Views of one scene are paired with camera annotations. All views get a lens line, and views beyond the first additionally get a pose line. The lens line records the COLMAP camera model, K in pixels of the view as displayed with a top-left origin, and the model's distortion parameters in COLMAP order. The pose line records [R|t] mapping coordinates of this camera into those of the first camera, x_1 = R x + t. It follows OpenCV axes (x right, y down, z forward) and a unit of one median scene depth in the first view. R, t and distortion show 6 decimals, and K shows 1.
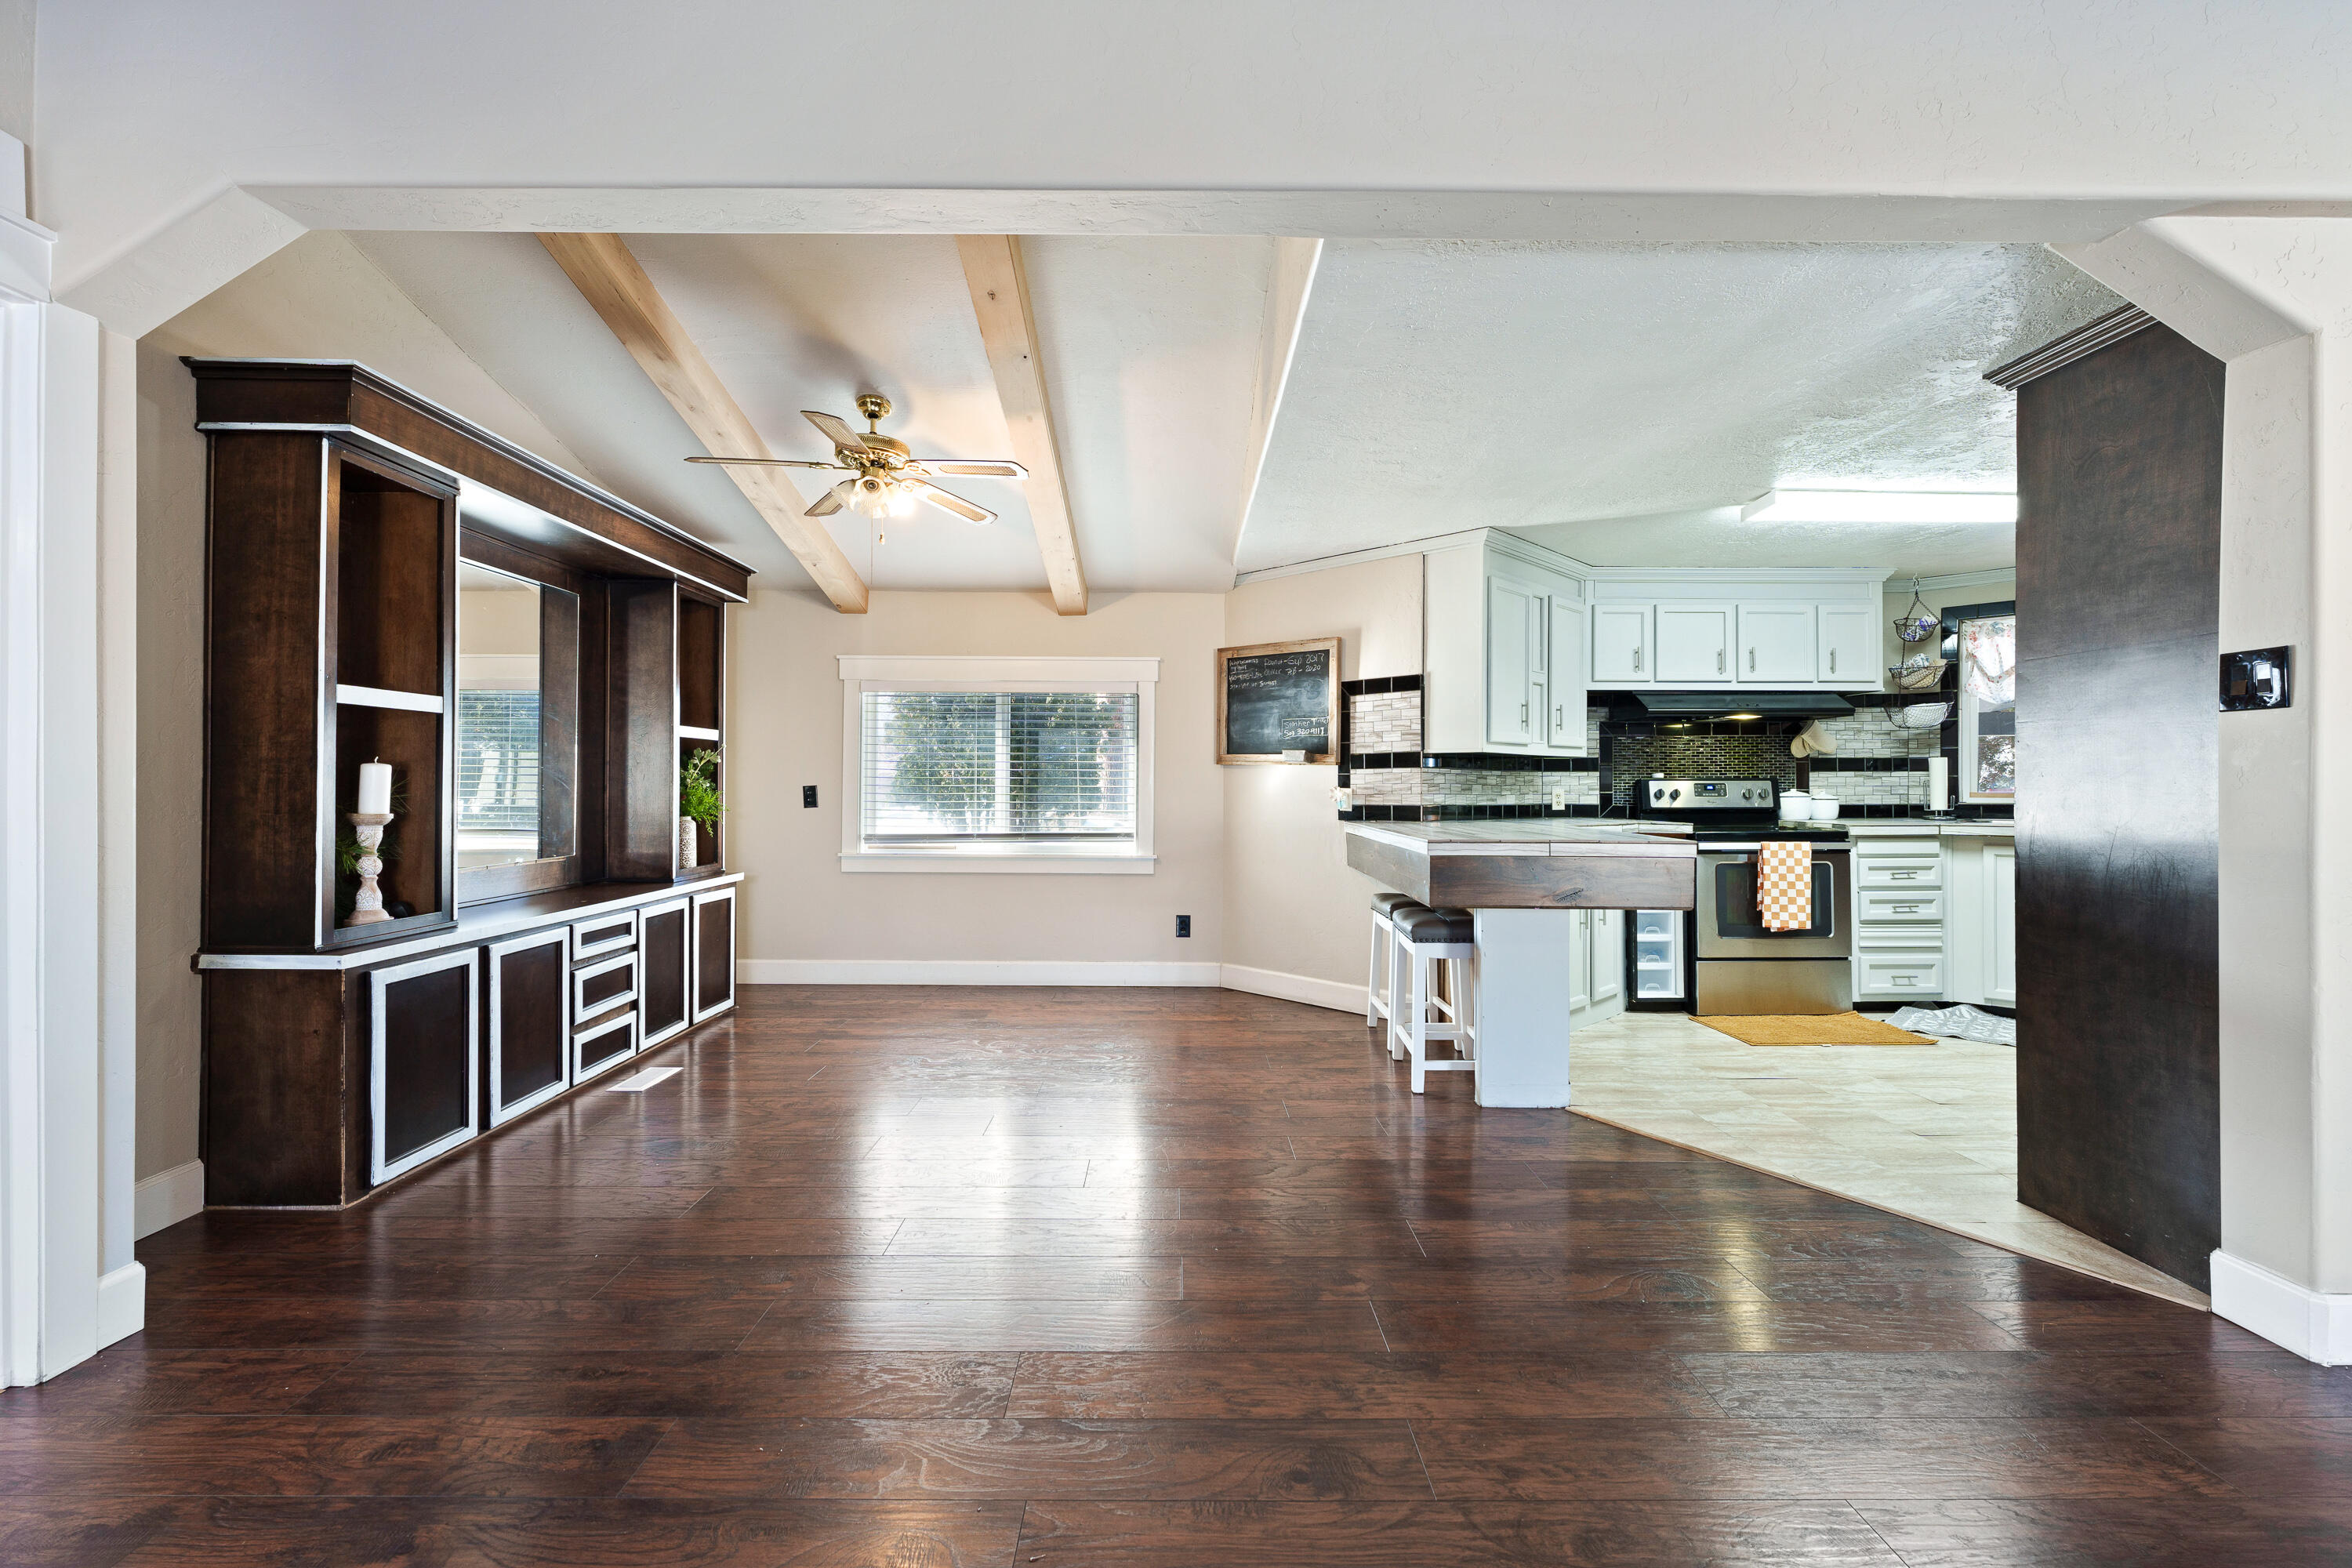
lens RADIAL K [[963.3, 0, 1179.1], [0, 963.3, 778.5], [0, 0, 1]] dist [-0.003404, 0.000068]
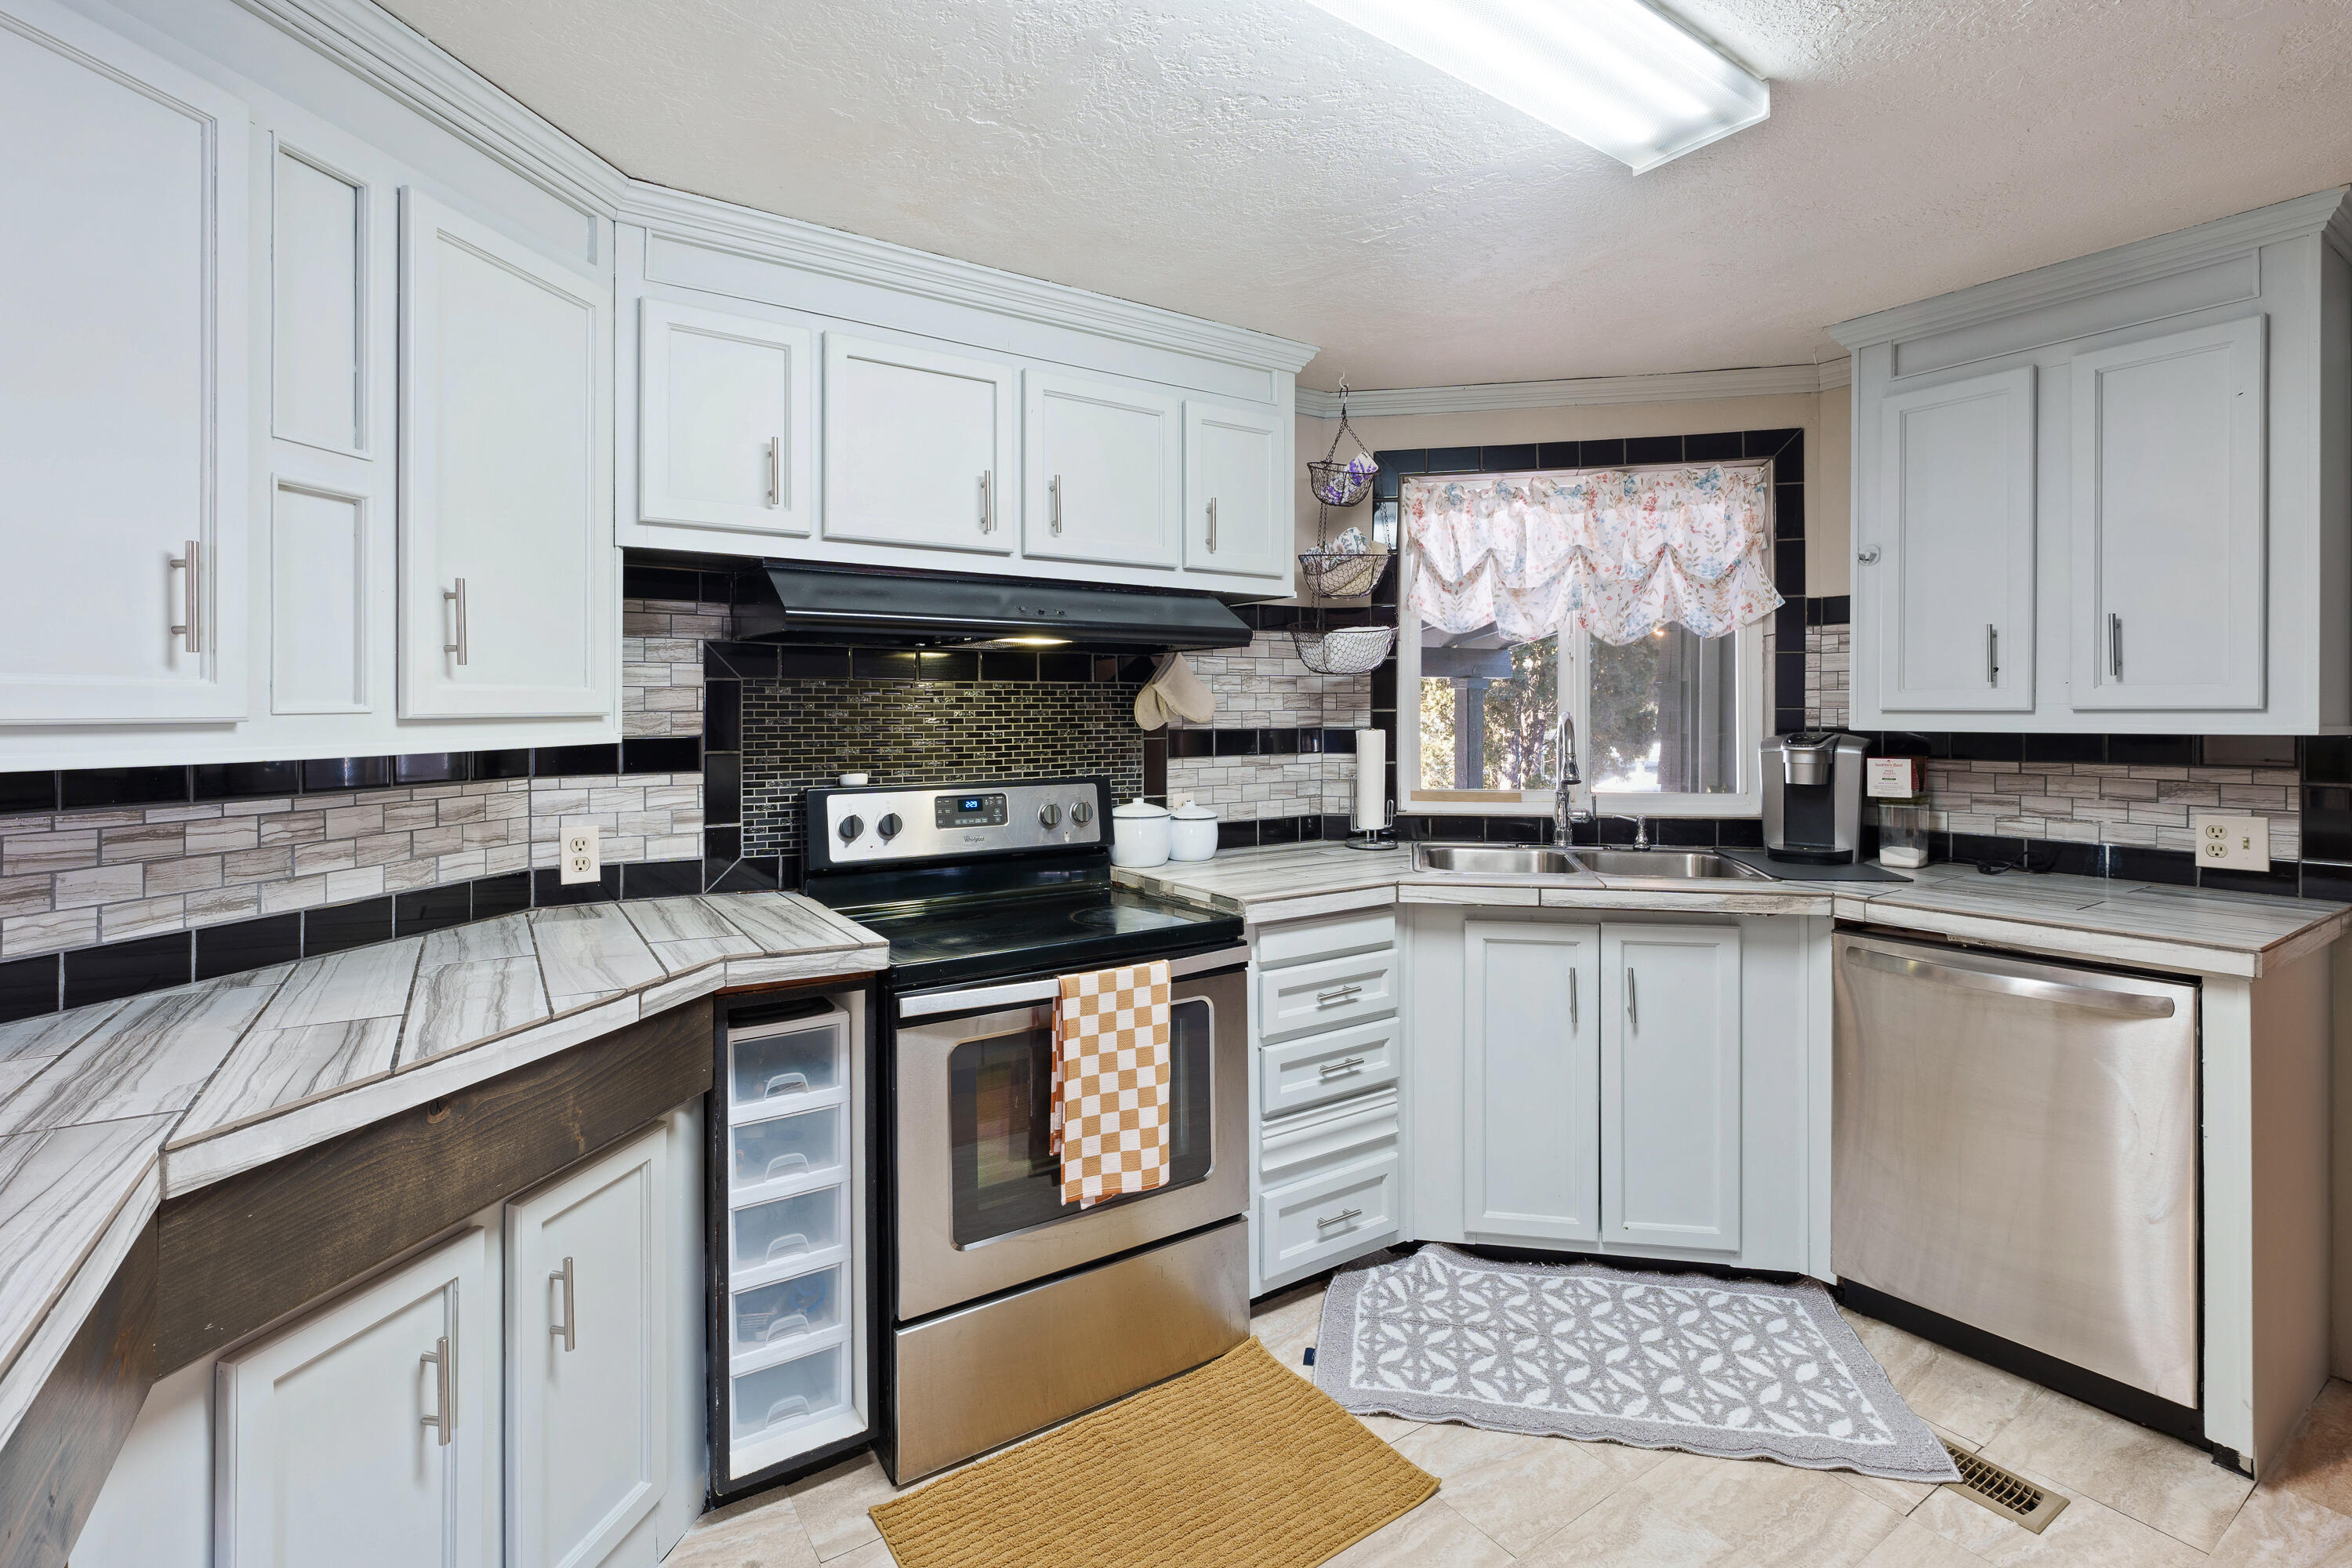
lens RADIAL K [[1103.4, 0, 1171.9], [0, 1103.4, 718.0], [0, 0, 1]] dist [-0.002963, -0.000870]
pose [[0.834041, -0.004278, 0.551686, 0.393968], [-0.004080, 0.999895, 0.013922, -0.039706], [-0.551688, -0.013862, 0.833936, 0.601671]]
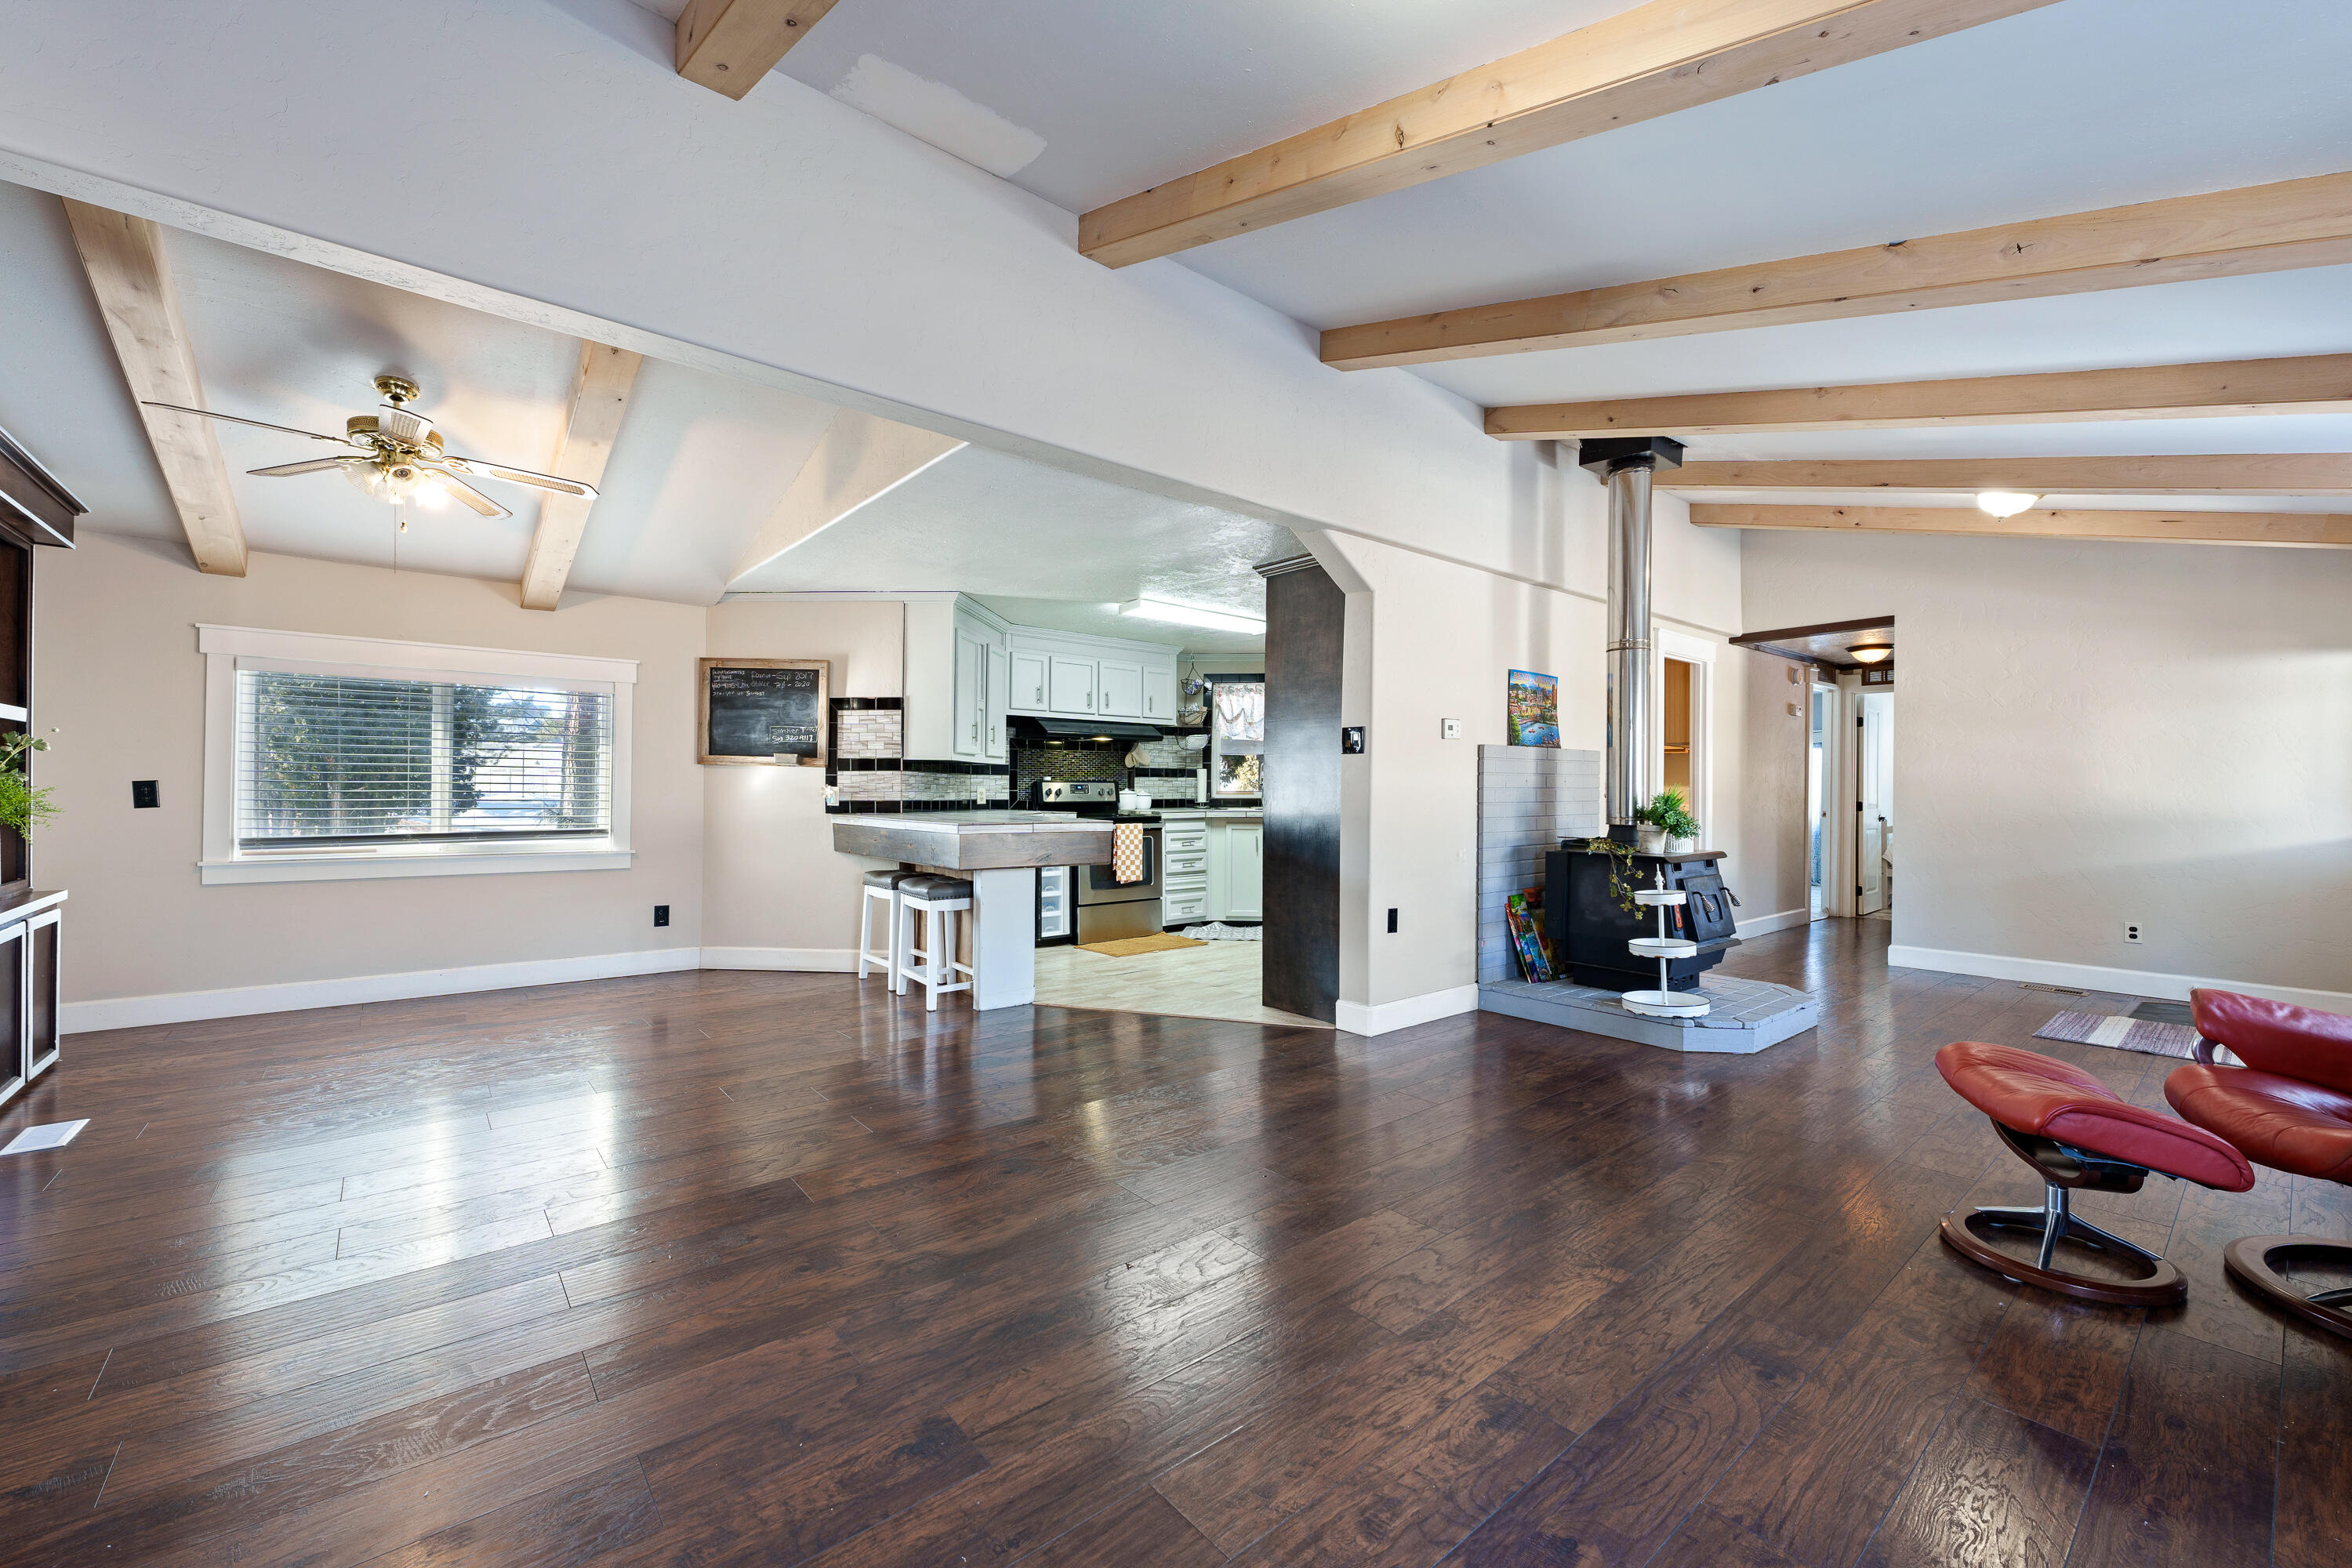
lens RADIAL K [[934.3, 0, 1176.0], [0, 934.3, 784.0], [0, 0, 1]] dist [0.000350, 0.000084]
pose [[0.771782, 0.006536, 0.635854, -0.237840], [-0.010668, 0.999940, 0.002671, -0.001011], [-0.635798, -0.008845, 0.771805, -0.171509]]
